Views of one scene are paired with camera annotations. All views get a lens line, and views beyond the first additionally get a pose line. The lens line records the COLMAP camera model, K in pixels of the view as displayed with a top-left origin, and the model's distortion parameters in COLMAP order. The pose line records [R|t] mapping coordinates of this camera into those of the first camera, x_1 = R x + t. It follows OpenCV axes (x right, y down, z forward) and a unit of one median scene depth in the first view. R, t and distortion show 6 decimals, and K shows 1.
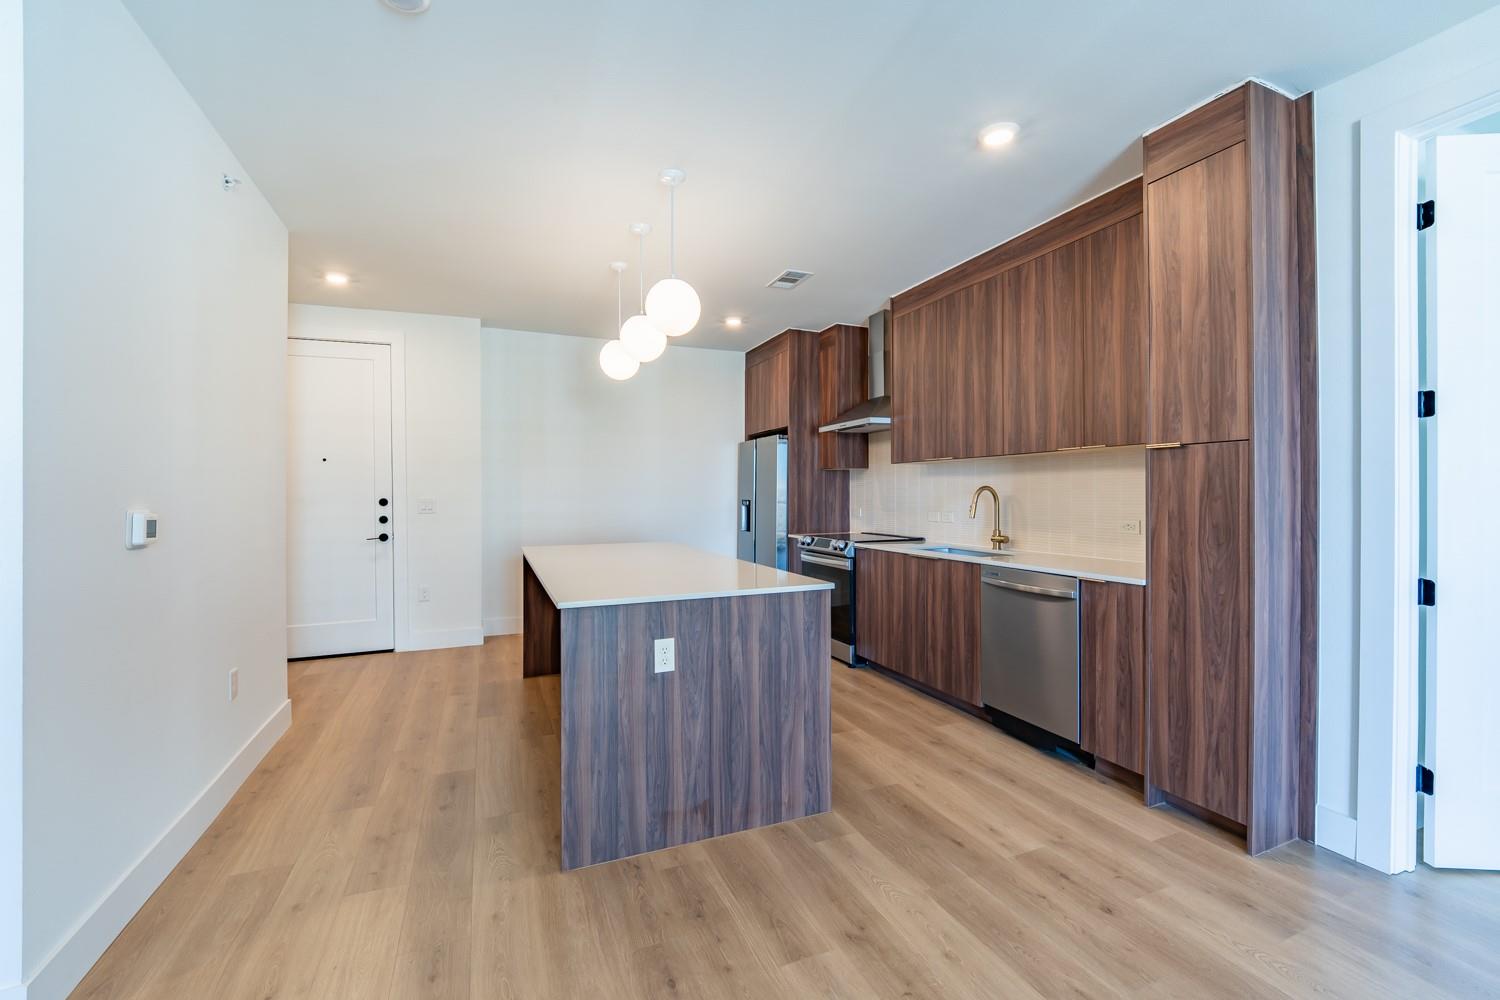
lens RADIAL K [[622.0, 0, 747.3], [0, 622.0, 493.2], [0, 0, 1]] dist [-0.006734, -0.004196]
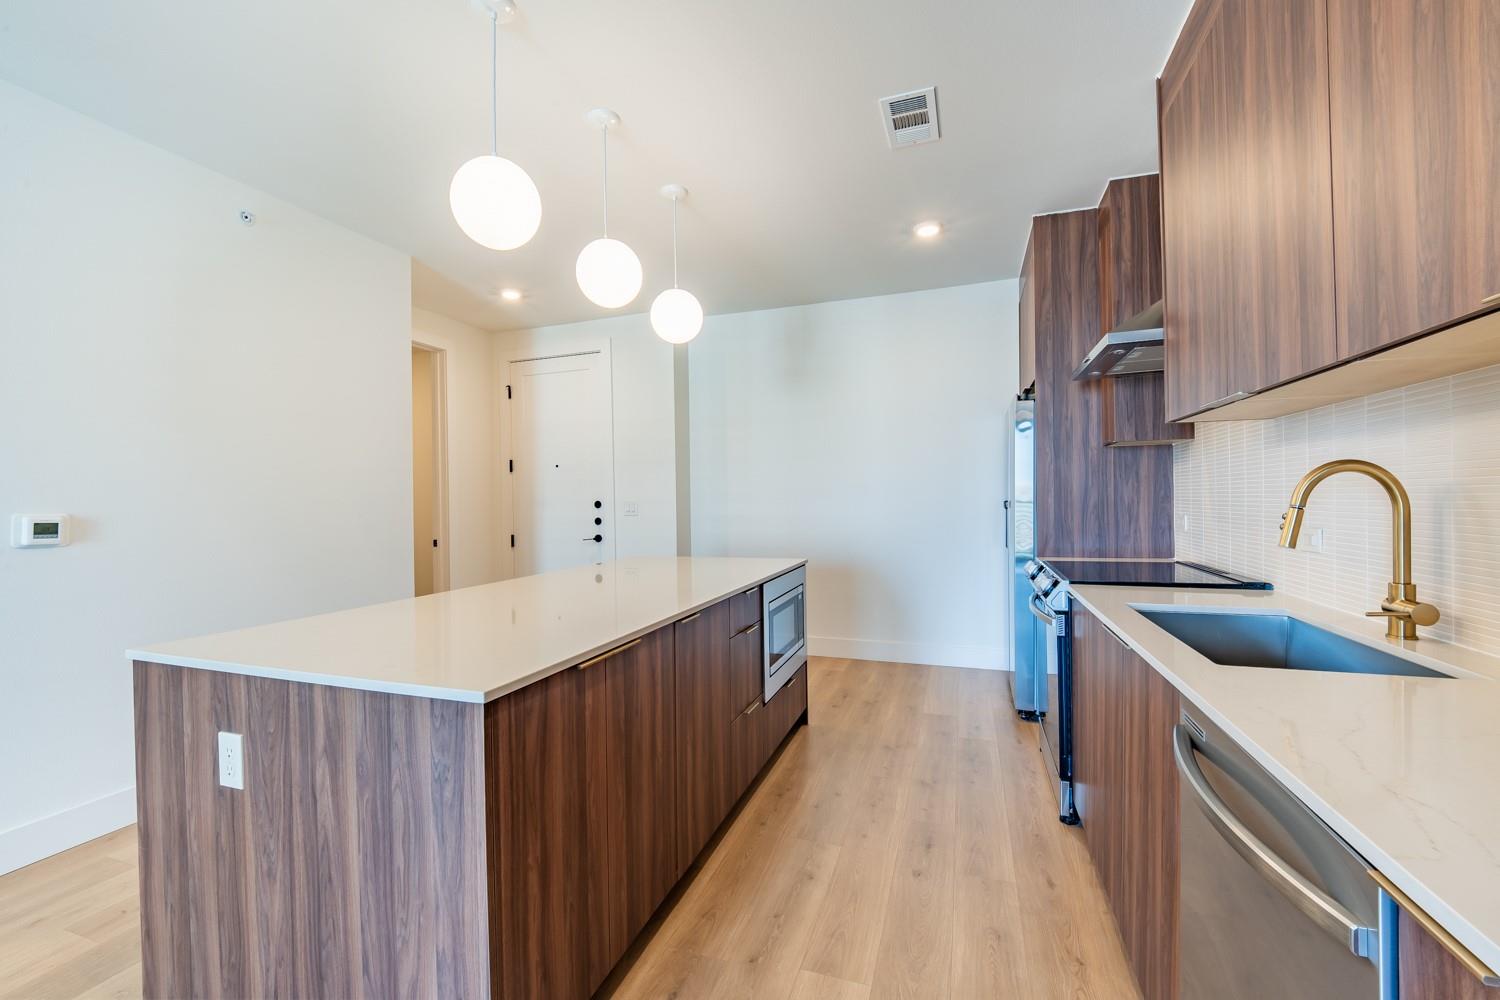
lens RADIAL K [[622.0, 0, 745.3], [0, 622.0, 497.7], [0, 0, 1]] dist [-0.006734, -0.004196]
pose [[0.741076, -0.008648, -0.671365, 0.478072], [0.013497, 0.999907, 0.002019, 0.006816], [0.671285, -0.010558, 0.741124, 0.658877]]
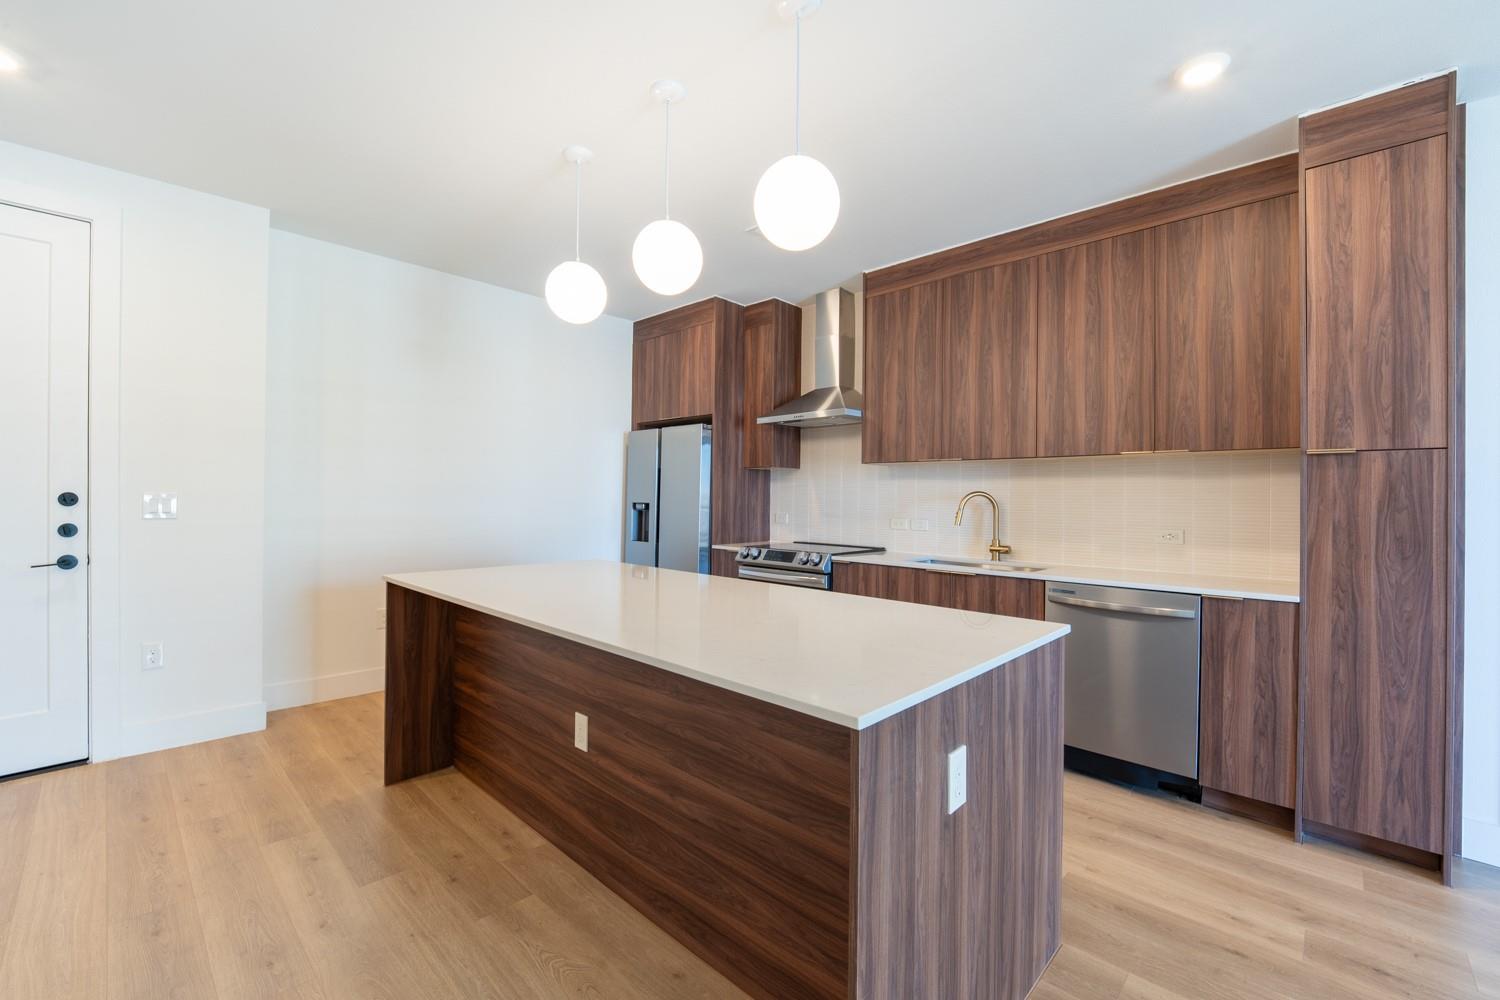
lens RADIAL K [[622.0, 0, 747.2], [0, 622.0, 495.7], [0, 0, 1]] dist [-0.006734, -0.004196]
pose [[0.917902, 0.015377, 0.396510, -0.400111], [-0.015468, 0.999876, -0.002970, 0.004511], [-0.396507, -0.003407, 0.918026, 0.407708]]
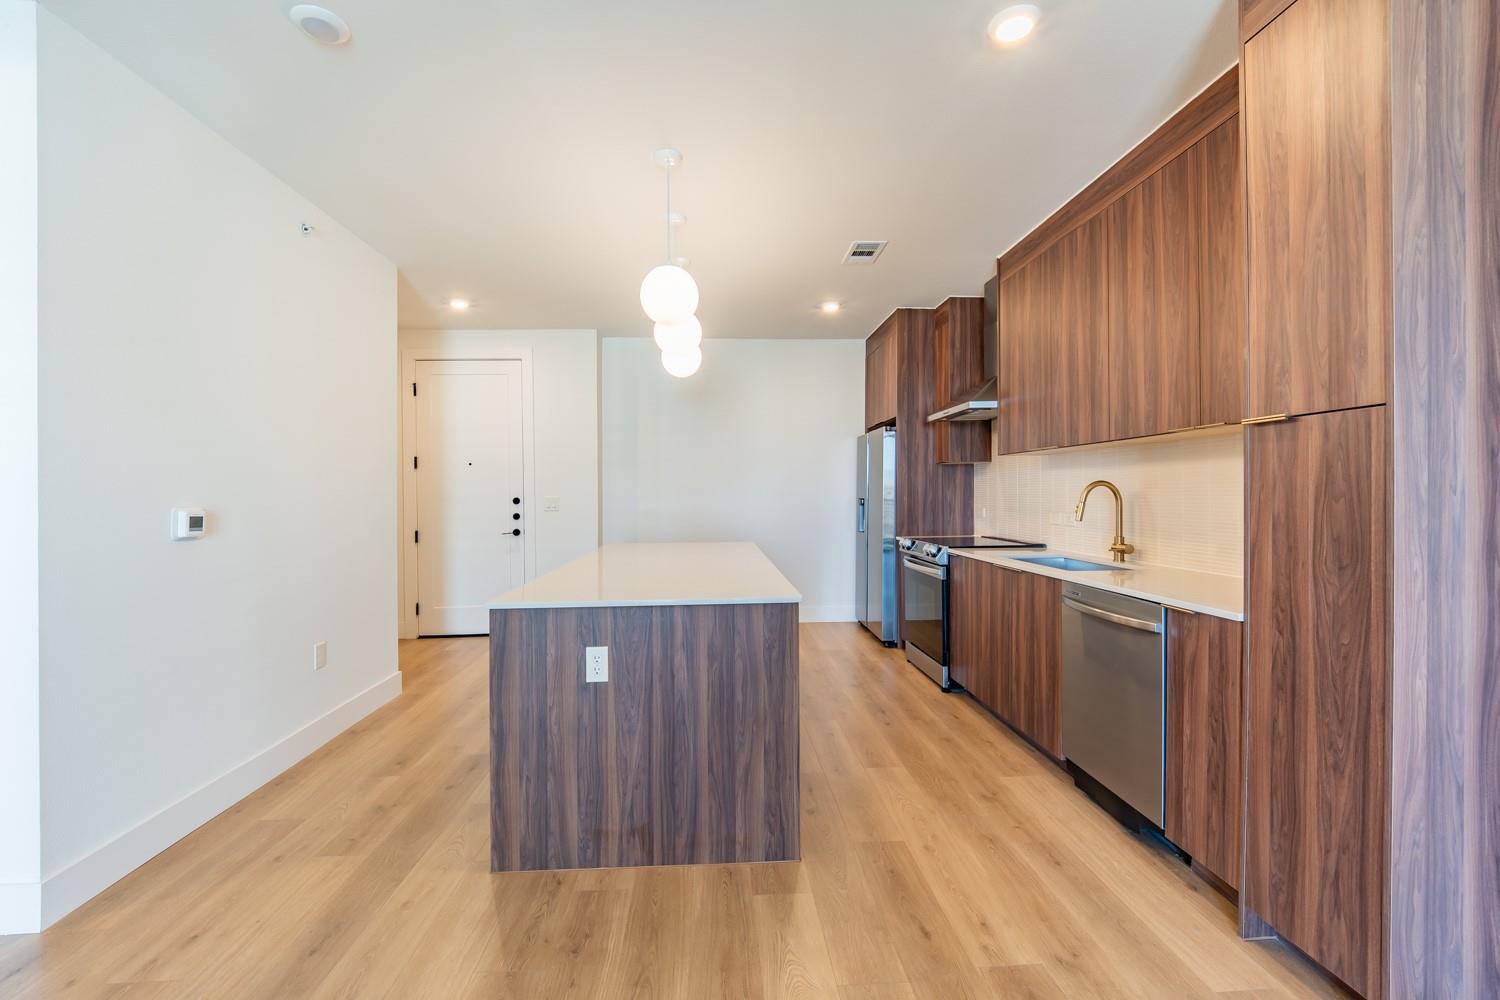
lens RADIAL K [[622.0, 0, 747.7], [0, 622.0, 495.3], [0, 0, 1]] dist [-0.006734, -0.004196]
pose [[0.943526, -0.003279, -0.331283, 0.292803], [0.005629, 0.999965, 0.006133, -0.000489], [0.331251, -0.007652, 0.943512, 0.137410]]
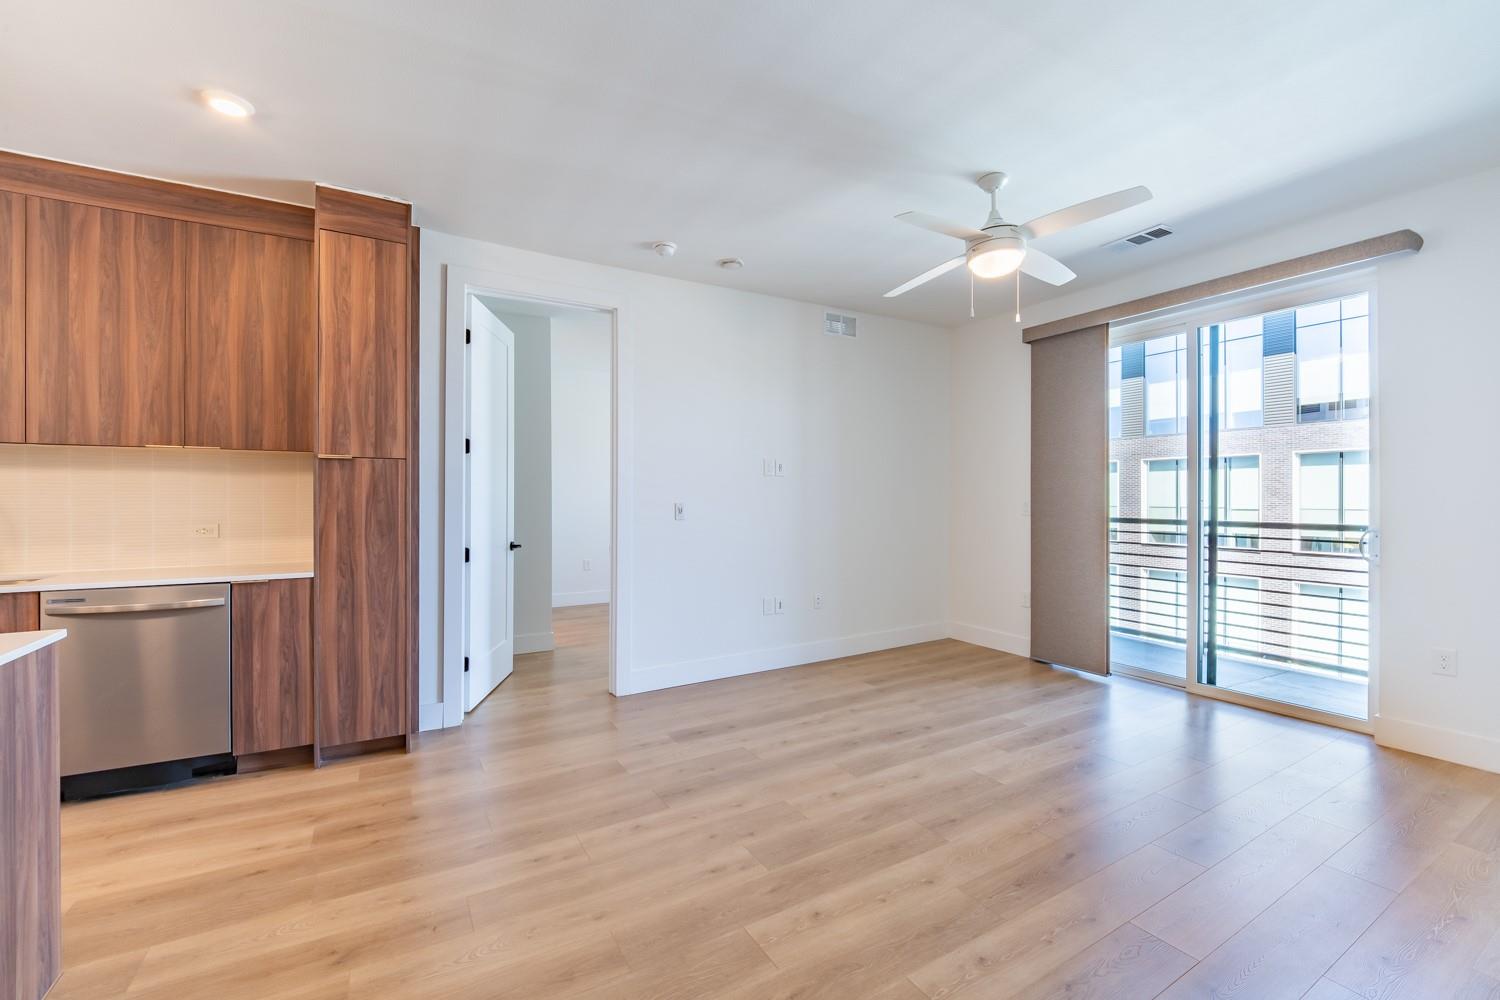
lens RADIAL K [[622.0, 0, 750.0], [0, 622.0, 499.3], [0, 0, 1]] dist [-0.006734, -0.004196]
pose [[-0.128842, 0.001272, 0.991664, -0.501319], [-0.004516, 0.999988, -0.001869, 0.002931], [-0.991655, -0.004719, -0.128835, 0.293298]]
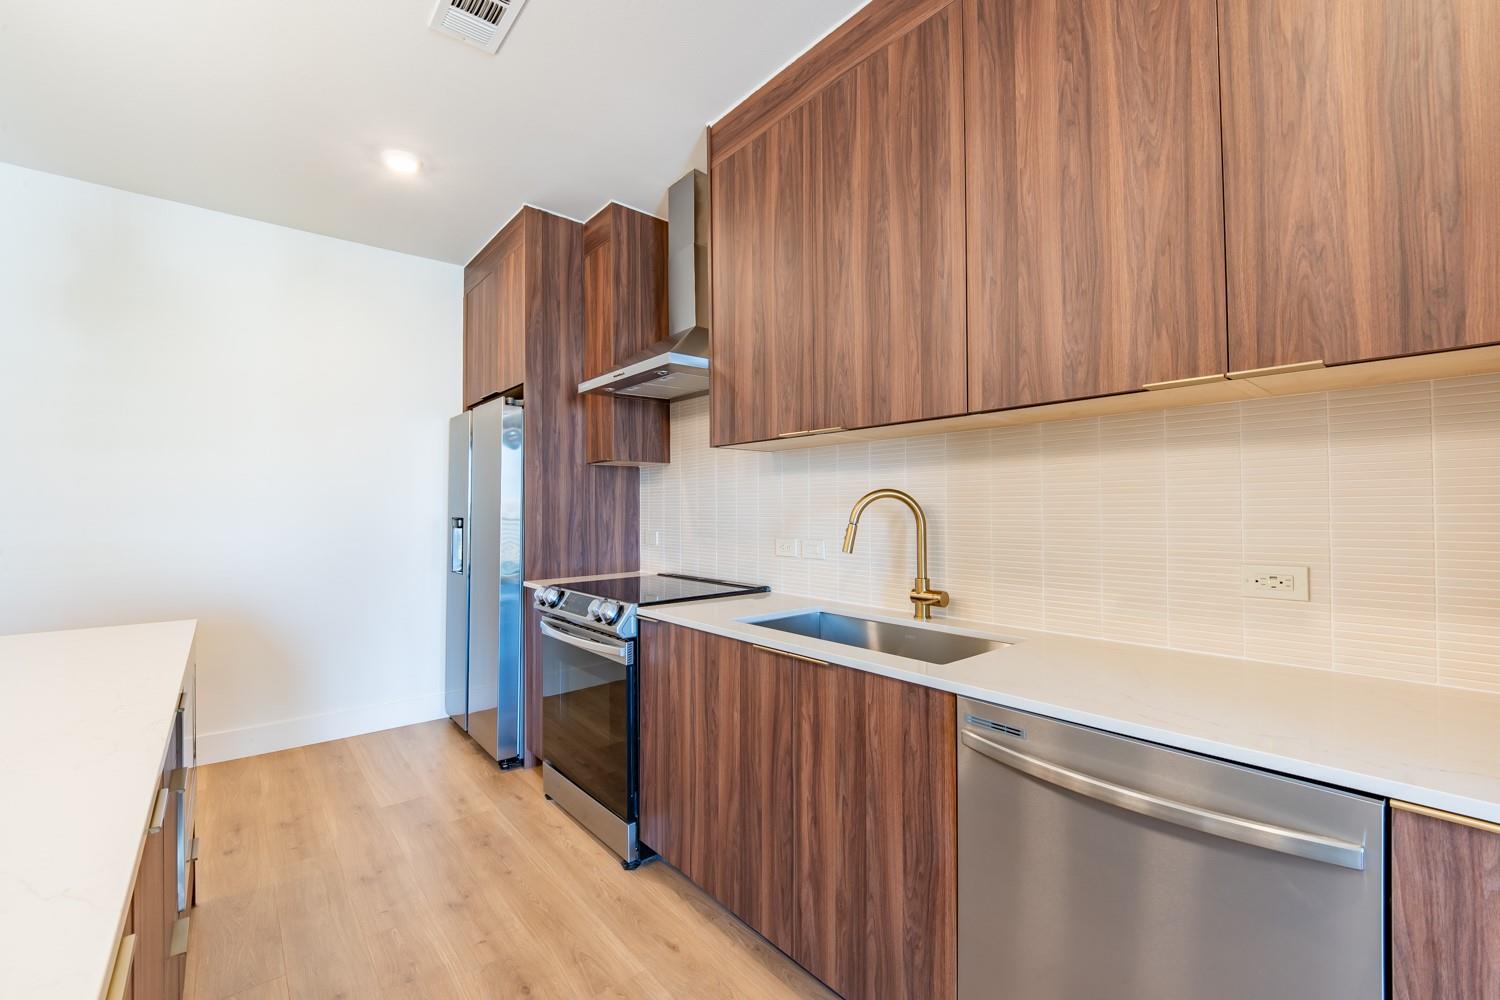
lens RADIAL K [[622.0, 0, 752.3], [0, 622.0, 500.7], [0, 0, 1]] dist [-0.006734, -0.004196]
pose [[0.953758, -0.001959, 0.300570, 0.169398], [0.004818, 0.999950, -0.008771, 0.002583], [-0.300538, 0.009813, 0.953720, 0.767989]]
